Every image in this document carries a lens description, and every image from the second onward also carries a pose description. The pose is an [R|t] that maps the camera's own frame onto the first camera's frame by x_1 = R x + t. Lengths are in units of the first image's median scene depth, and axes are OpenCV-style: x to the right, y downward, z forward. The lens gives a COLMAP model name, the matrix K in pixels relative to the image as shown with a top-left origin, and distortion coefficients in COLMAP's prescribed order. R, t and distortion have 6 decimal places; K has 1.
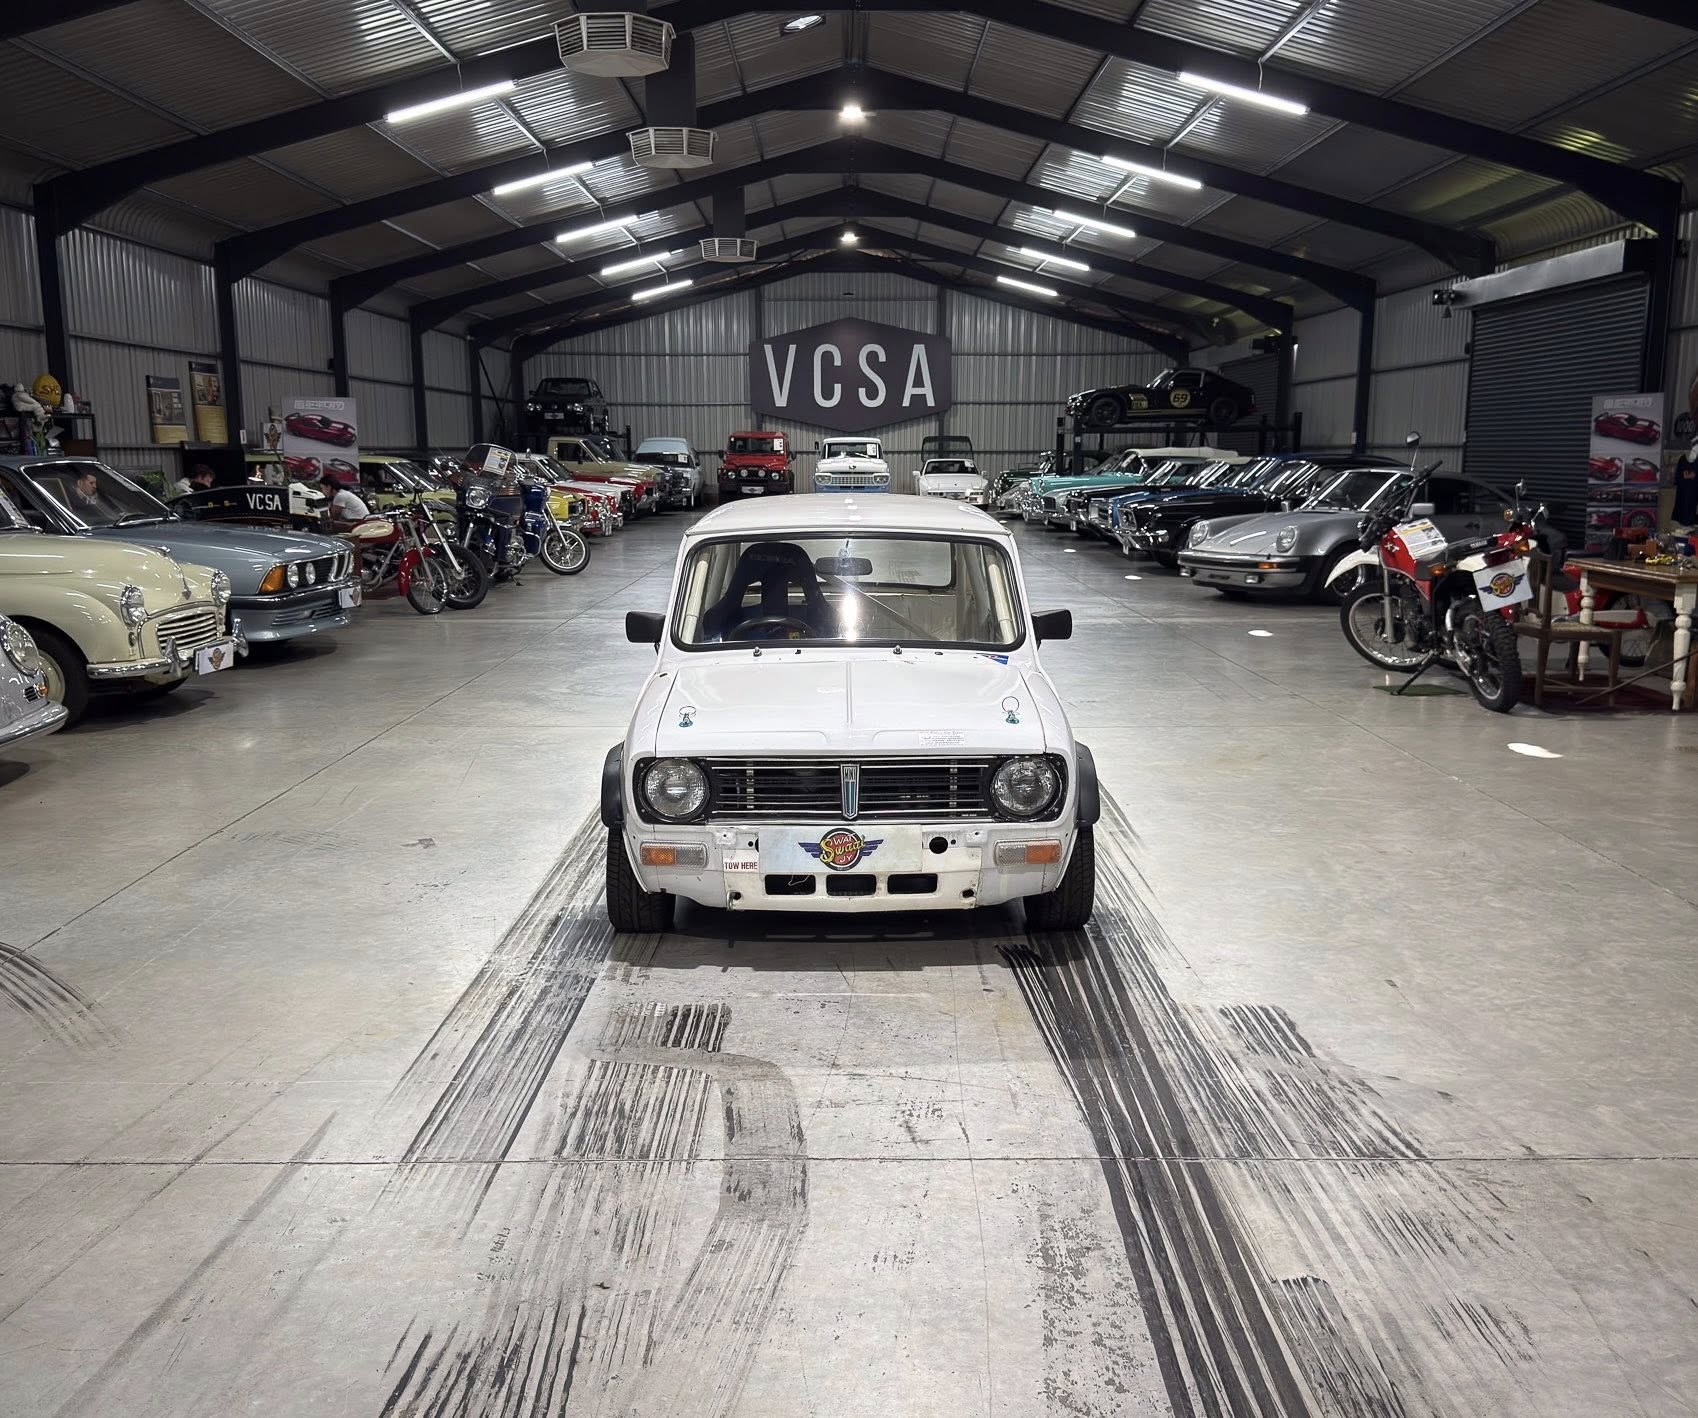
lens RADIAL K [[1529.5, 0, 848.6], [0, 1529.5, 740.6], [0, 0, 1]] dist [0.114439, -0.121394]
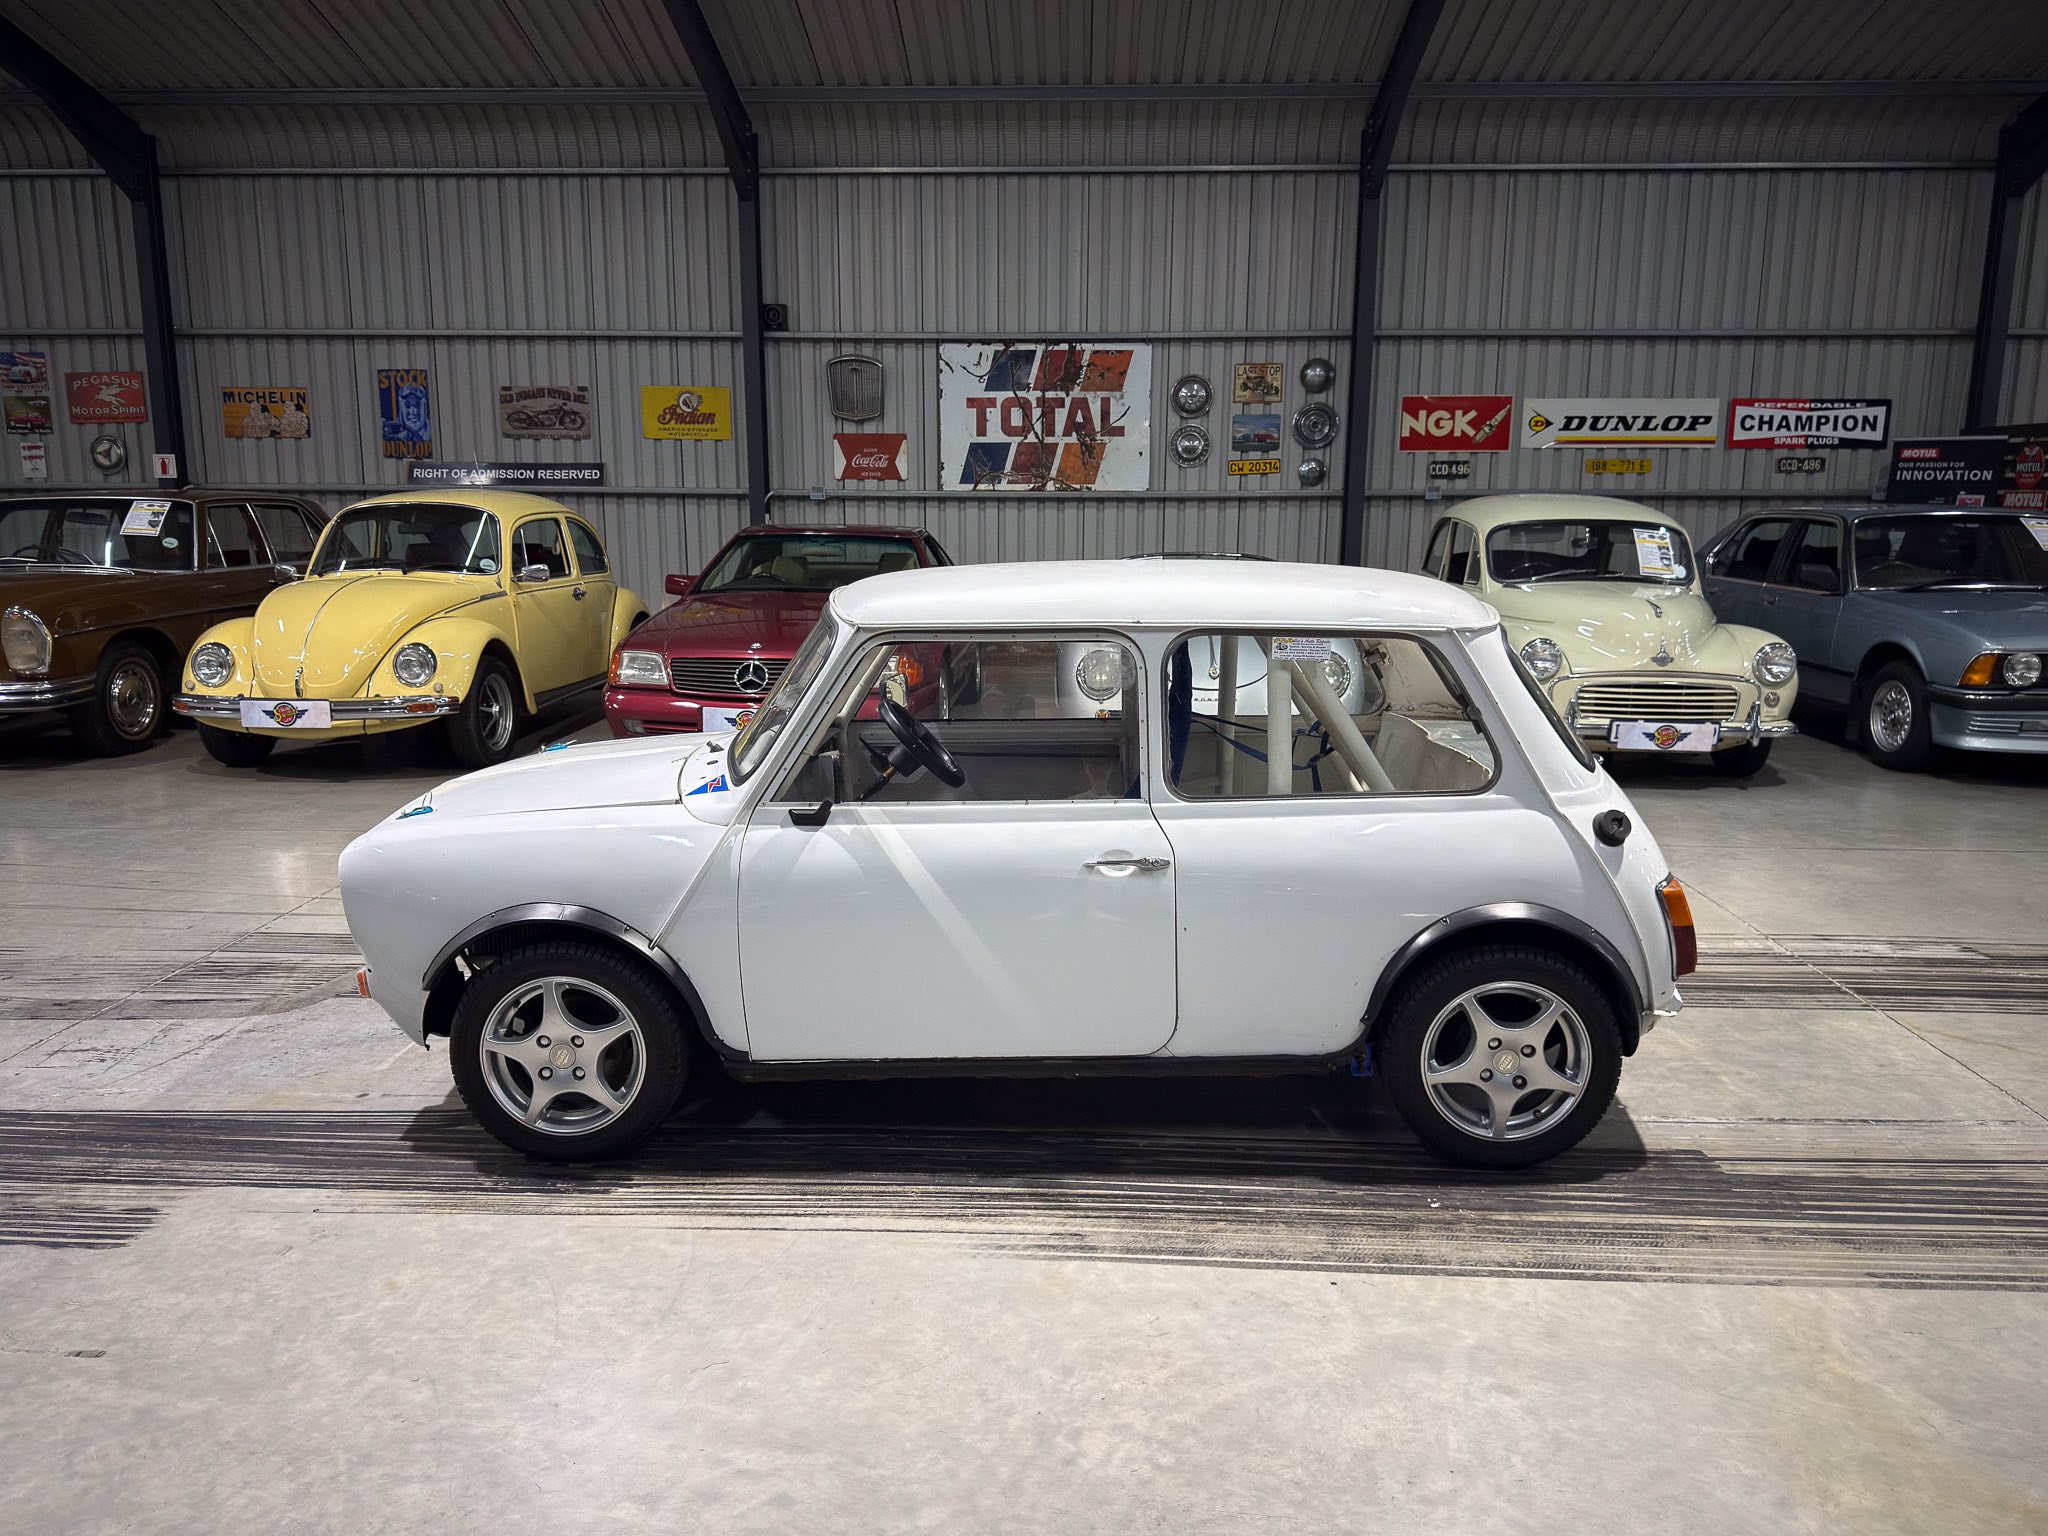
lens RADIAL K [[1457.5, 0, 1031.8], [0, 1457.5, 789.1], [0, 0, 1]] dist [0.030396, -0.043650]
pose [[-0.033913, 0.198438, -0.979527, 0.259308], [-0.187938, 0.961340, 0.201260, -0.075238], [0.981595, 0.190915, 0.004692, 0.395344]]
